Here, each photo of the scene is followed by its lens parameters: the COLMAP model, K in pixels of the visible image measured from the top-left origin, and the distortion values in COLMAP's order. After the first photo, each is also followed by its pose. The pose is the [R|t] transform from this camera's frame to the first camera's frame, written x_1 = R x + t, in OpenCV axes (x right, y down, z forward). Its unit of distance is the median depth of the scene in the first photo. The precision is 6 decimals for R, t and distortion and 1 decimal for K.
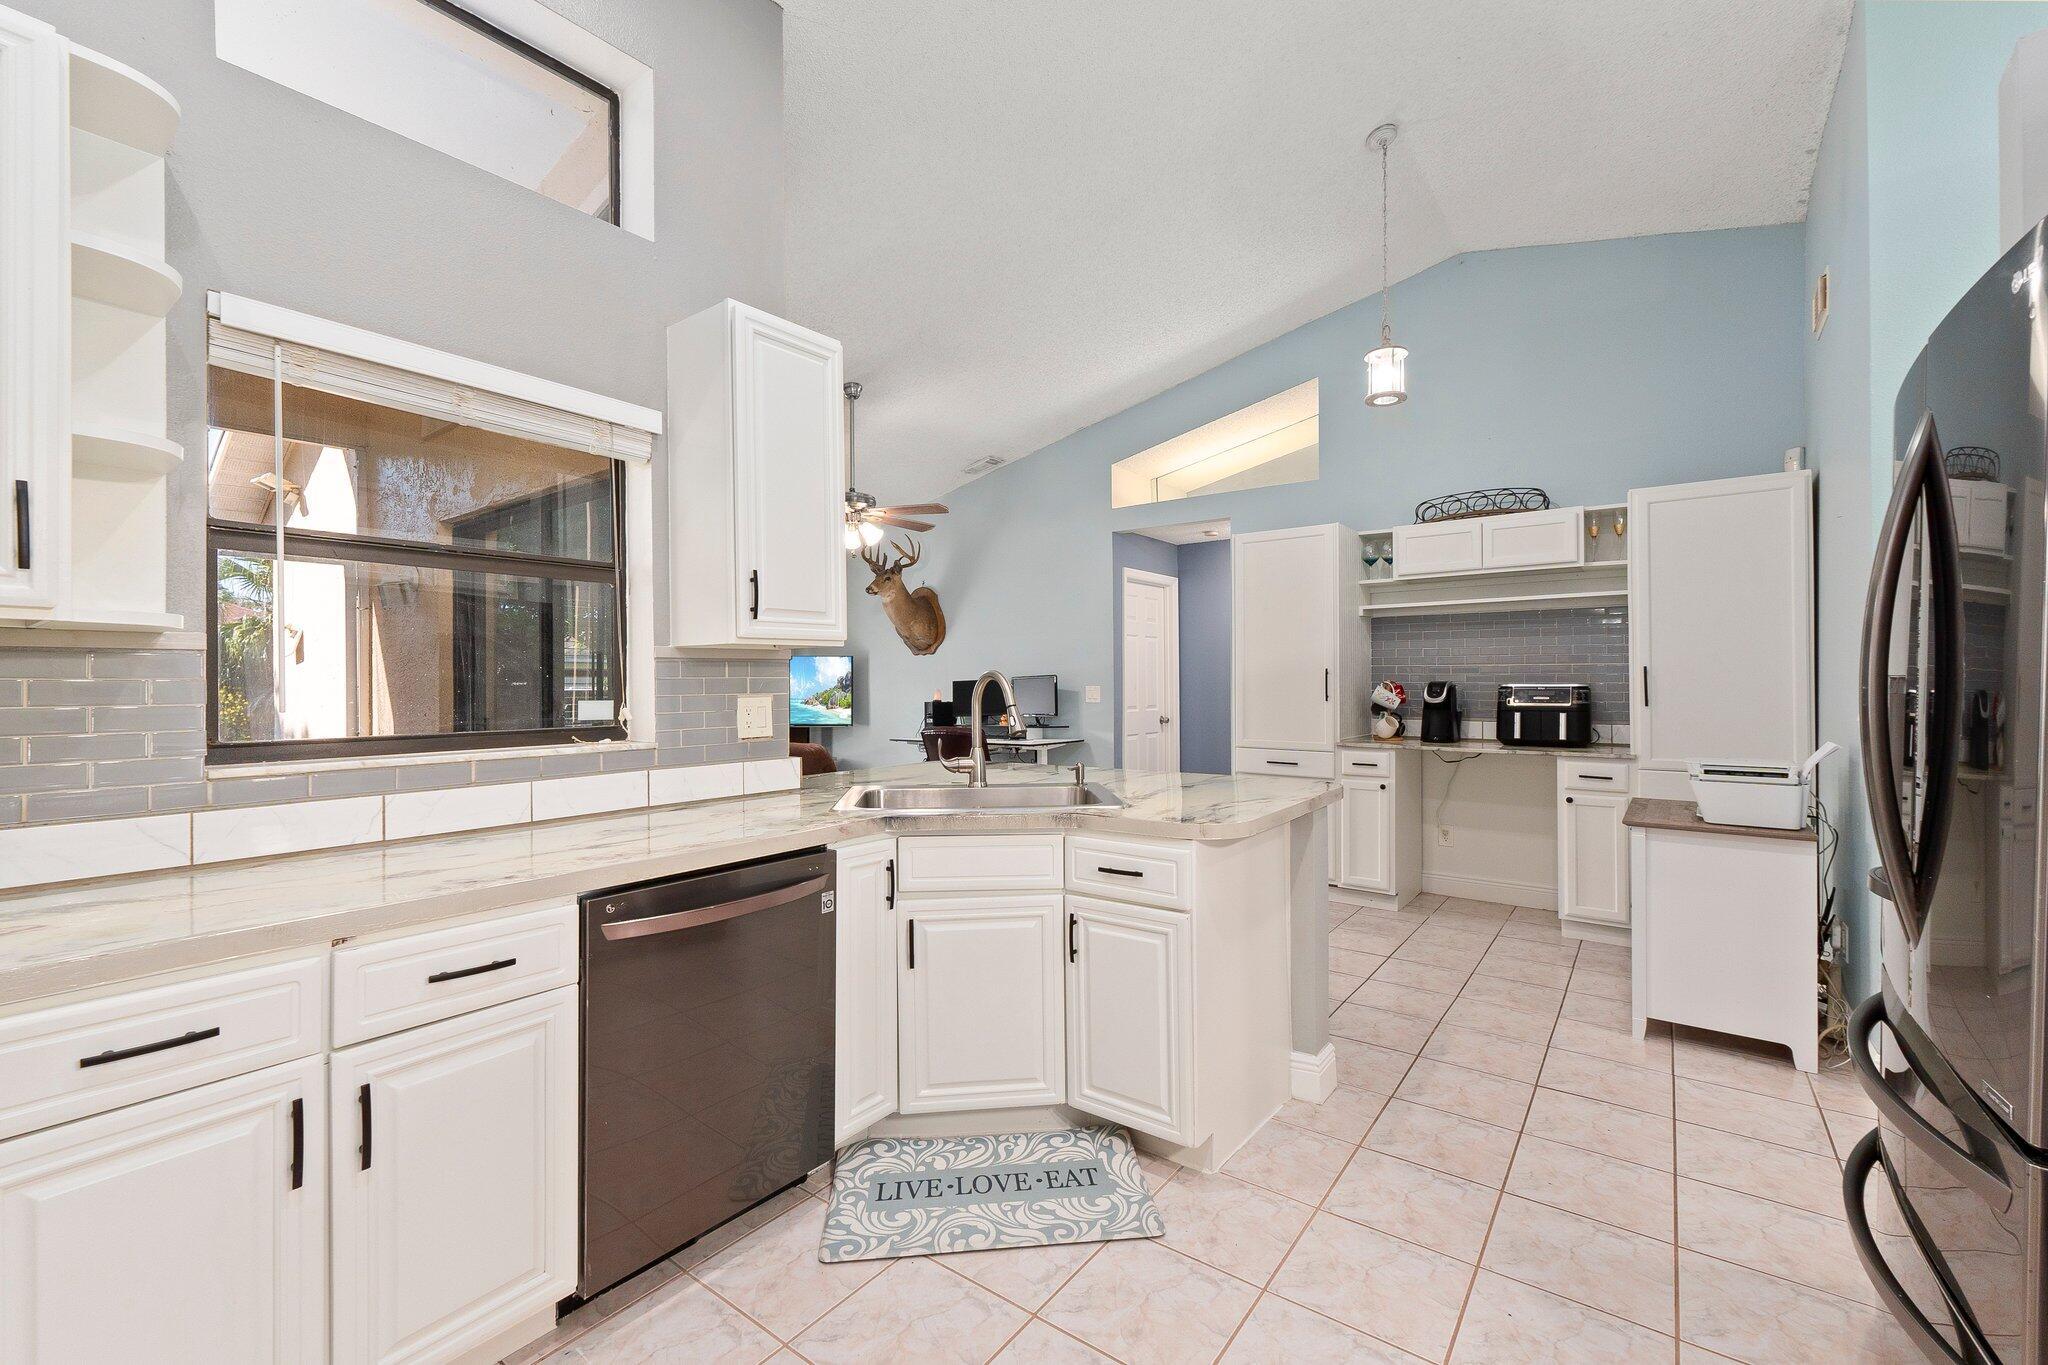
lens RADIAL K [[857.1, 0, 1026.5], [0, 857.1, 687.1], [0, 0, 1]] dist [0.005259, -0.000560]
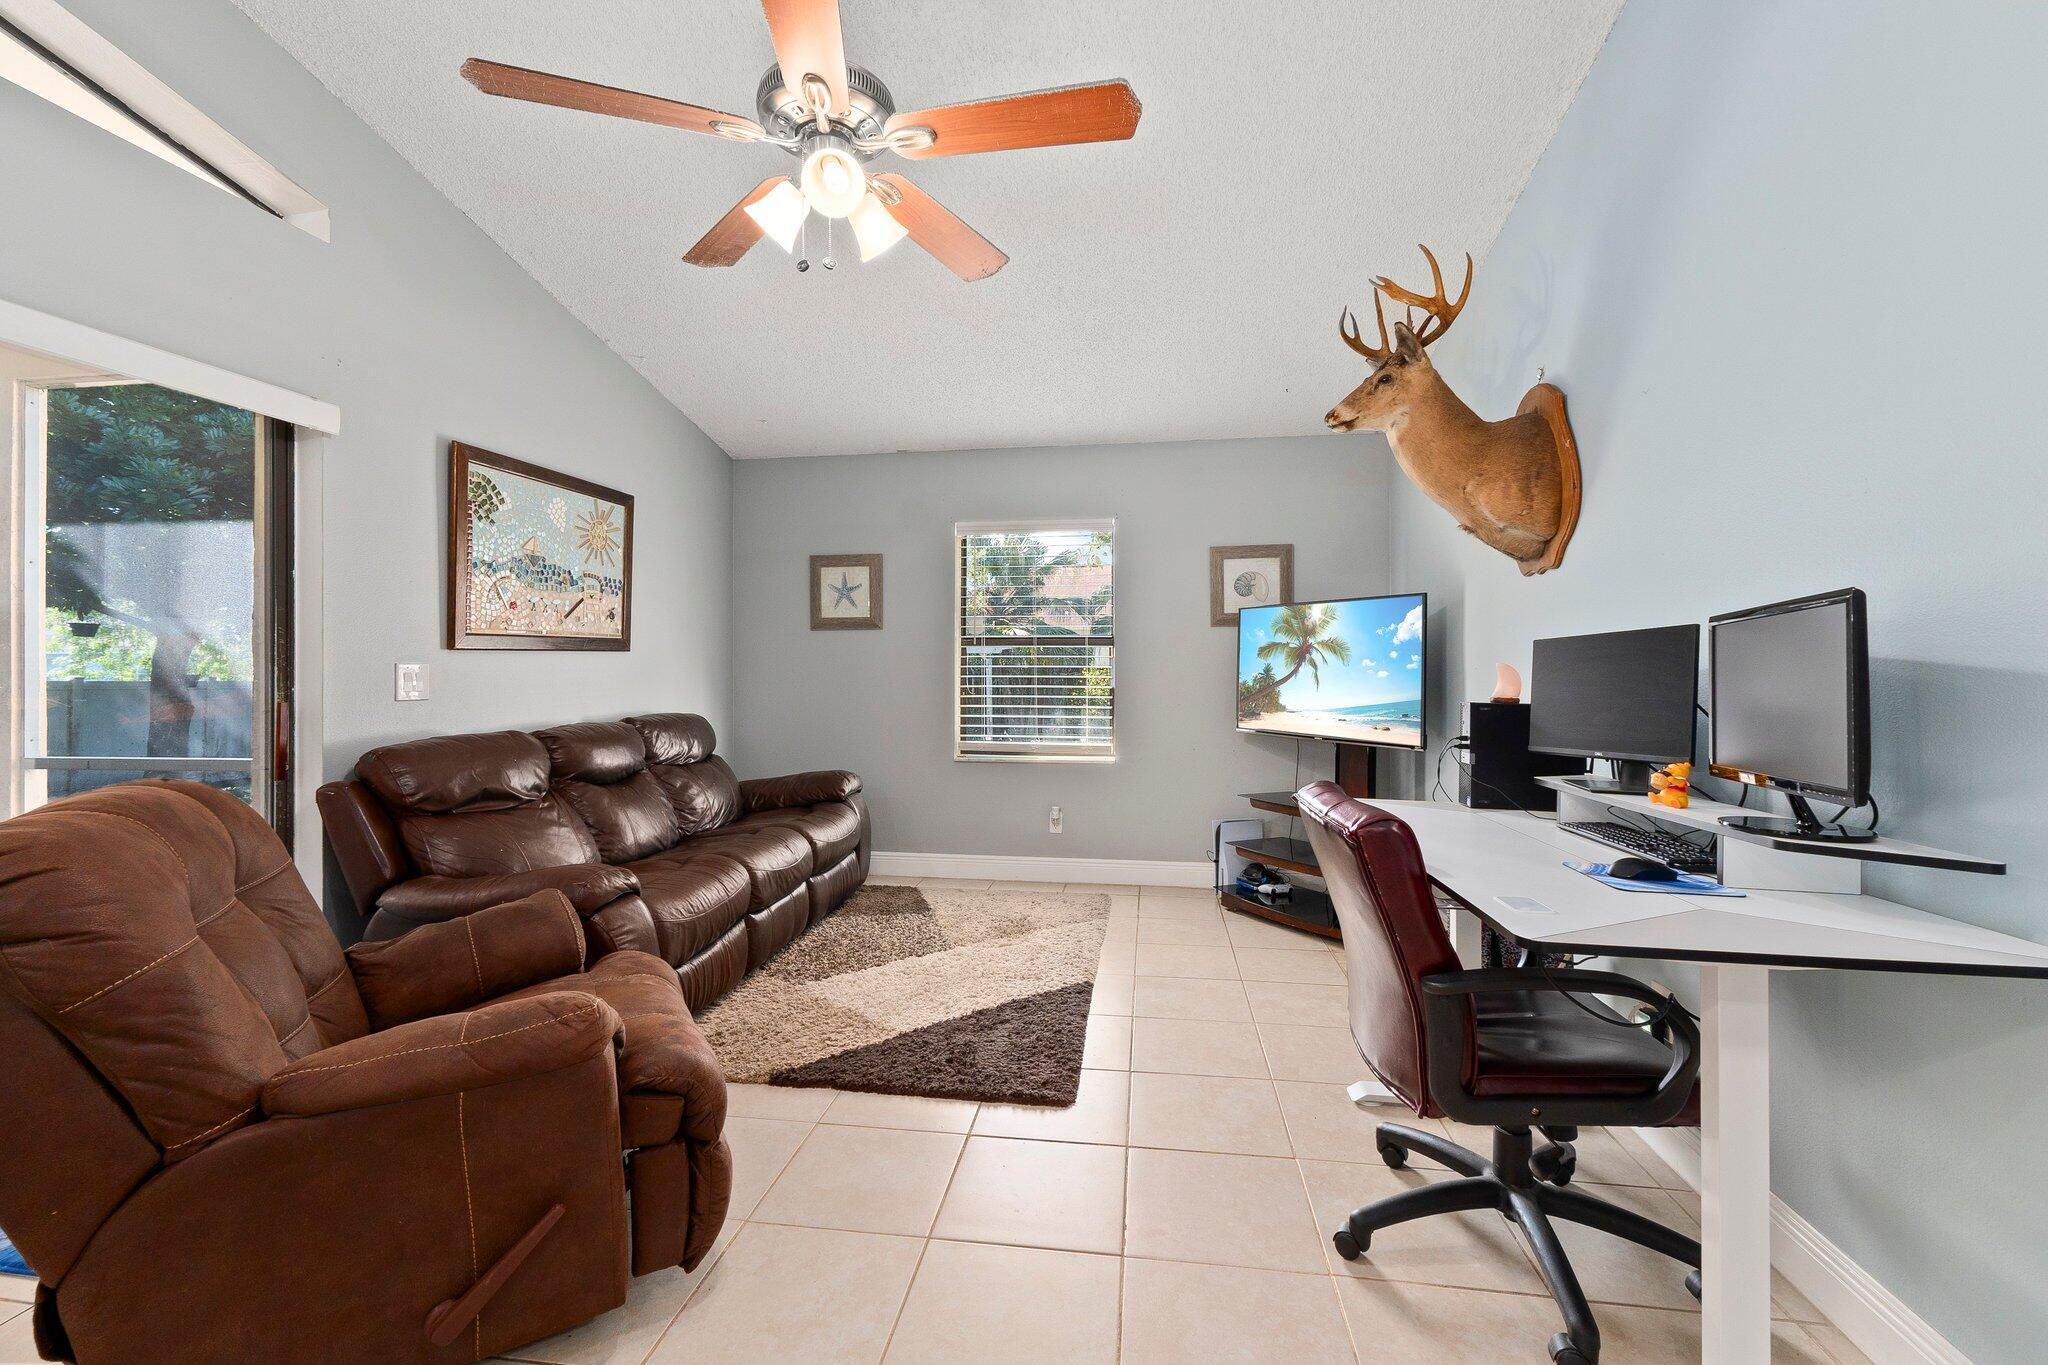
lens RADIAL K [[857.1, 0, 1029.2], [0, 857.1, 672.4], [0, 0, 1]] dist [0.005259, -0.000560]
pose [[0.485912, 0.007652, -0.873974, 0.156313], [-0.003187, 0.999971, 0.006983, 0.005995], [0.874002, -0.000608, 0.485922, 1.043269]]
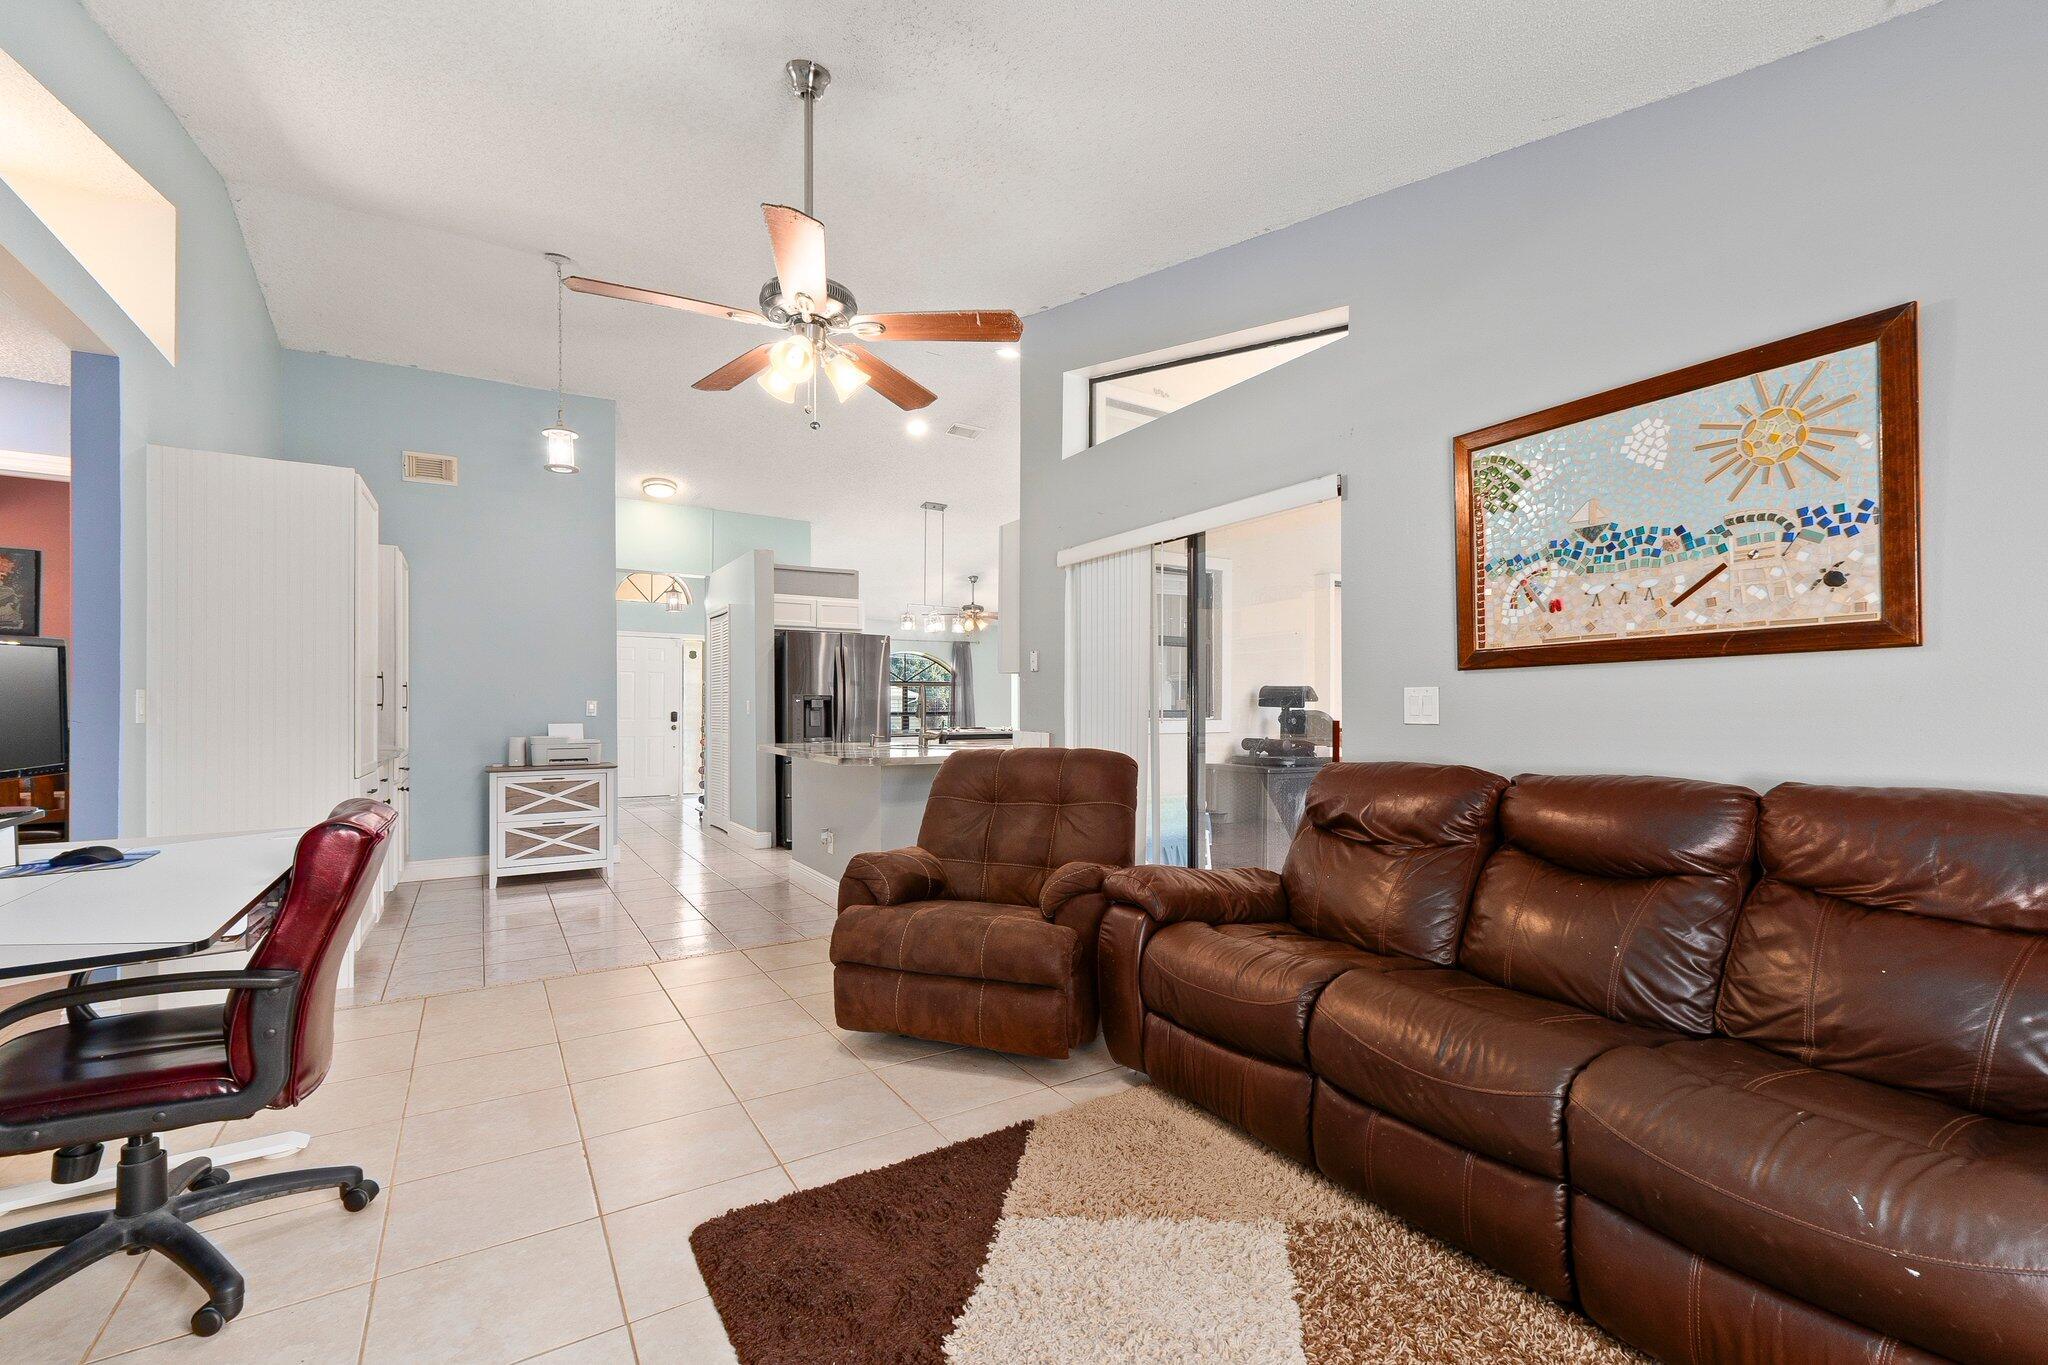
lens RADIAL K [[857.1, 0, 1027.8], [0, 857.1, 709.0], [0, 0, 1]] dist [0.005259, -0.000560]
pose [[-0.937131, 0.003614, 0.348958, -0.545022], [0.005377, 0.999977, 0.004084, 0.017056], [-0.348935, 0.005703, -0.937129, 1.618105]]
